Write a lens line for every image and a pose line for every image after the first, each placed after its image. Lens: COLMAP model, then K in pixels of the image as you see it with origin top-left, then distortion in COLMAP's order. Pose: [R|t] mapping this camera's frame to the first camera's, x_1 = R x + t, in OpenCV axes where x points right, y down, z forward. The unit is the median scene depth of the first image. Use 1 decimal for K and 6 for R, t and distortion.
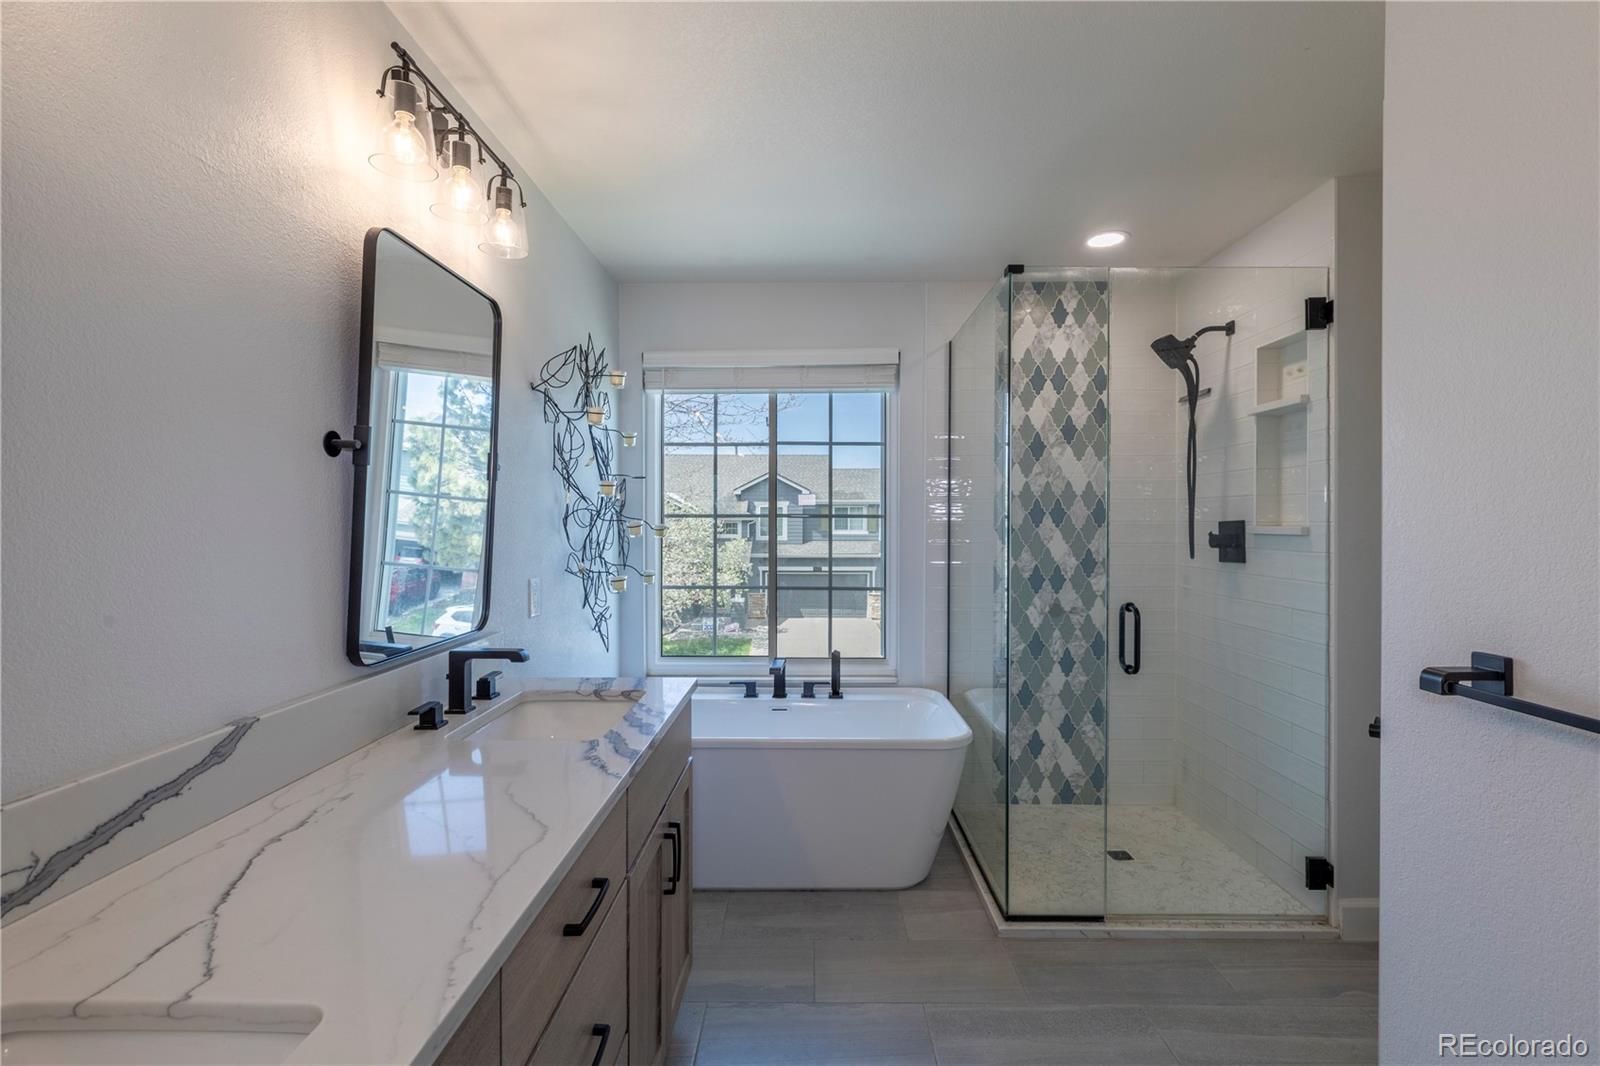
lens RADIAL K [[722.4, 0, 802.4], [0, 722.4, 524.4], [0, 0, 1]] dist [0.001540, -0.000342]
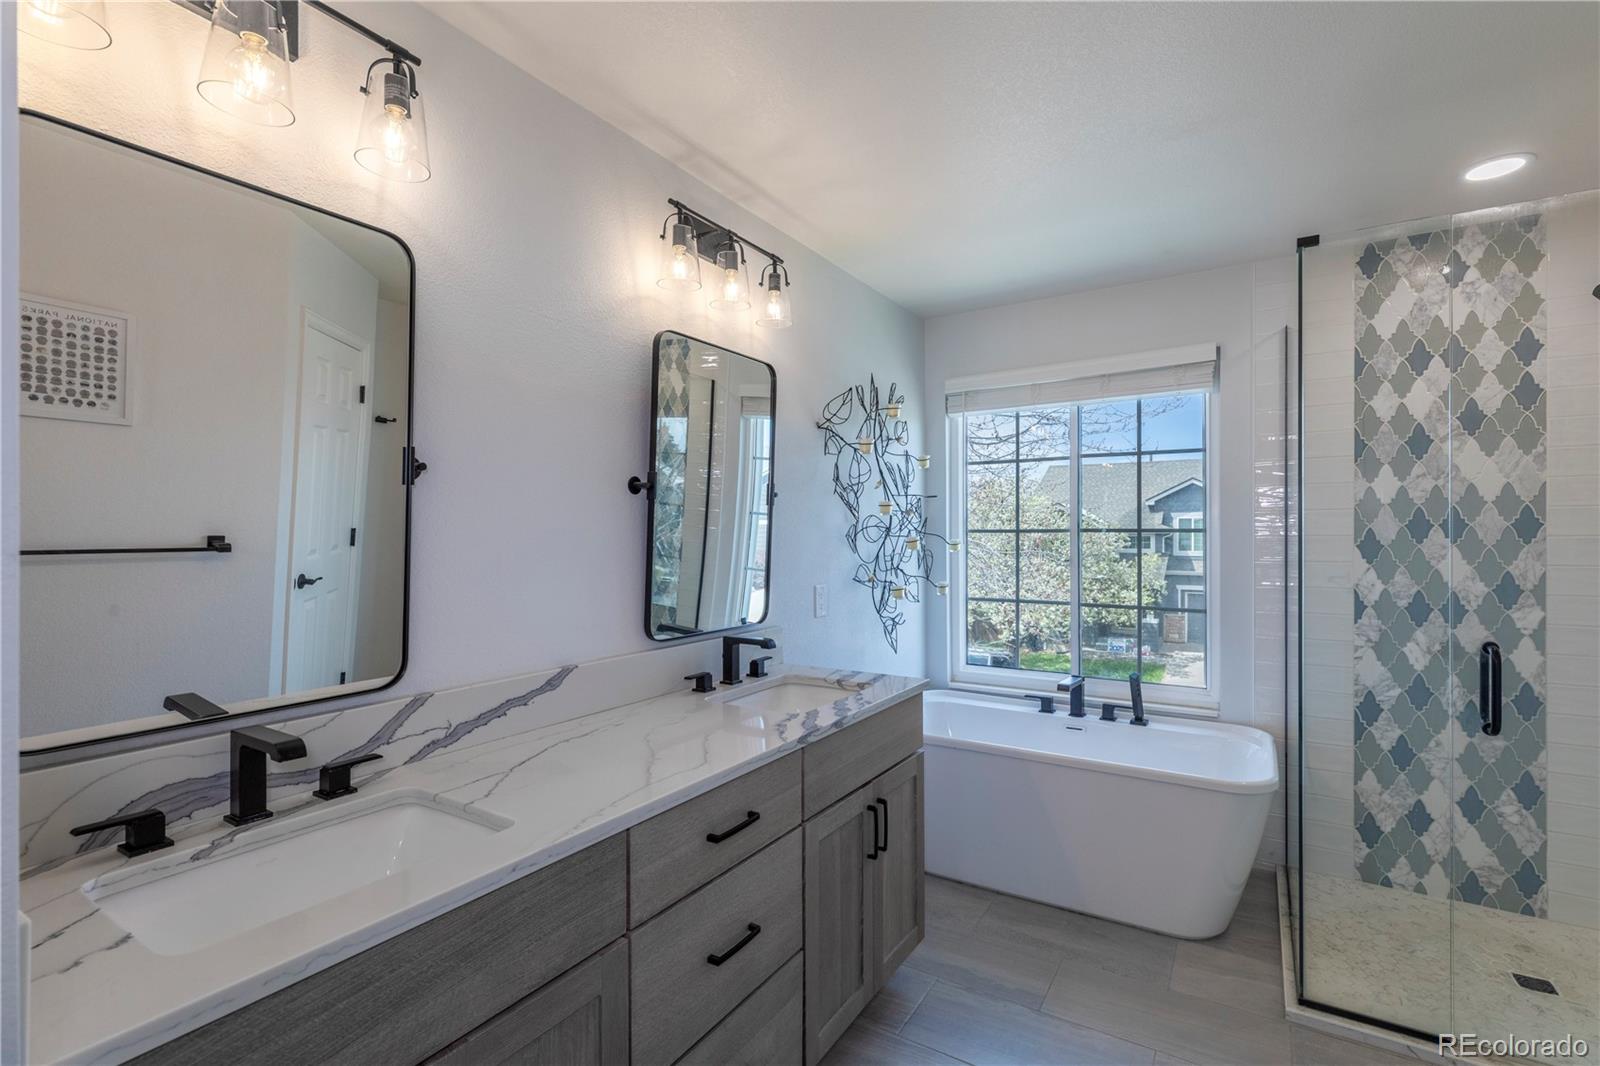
lens RADIAL K [[718.7, 0, 809.5], [0, 718.7, 531.8], [0, 0, 1]] dist [0.001632, -0.000379]
pose [[0.855629, -0.005196, -0.517564, 0.163145], [0.000775, 0.999961, -0.008758, -0.002072], [0.517589, 0.007093, 0.855600, -0.022352]]
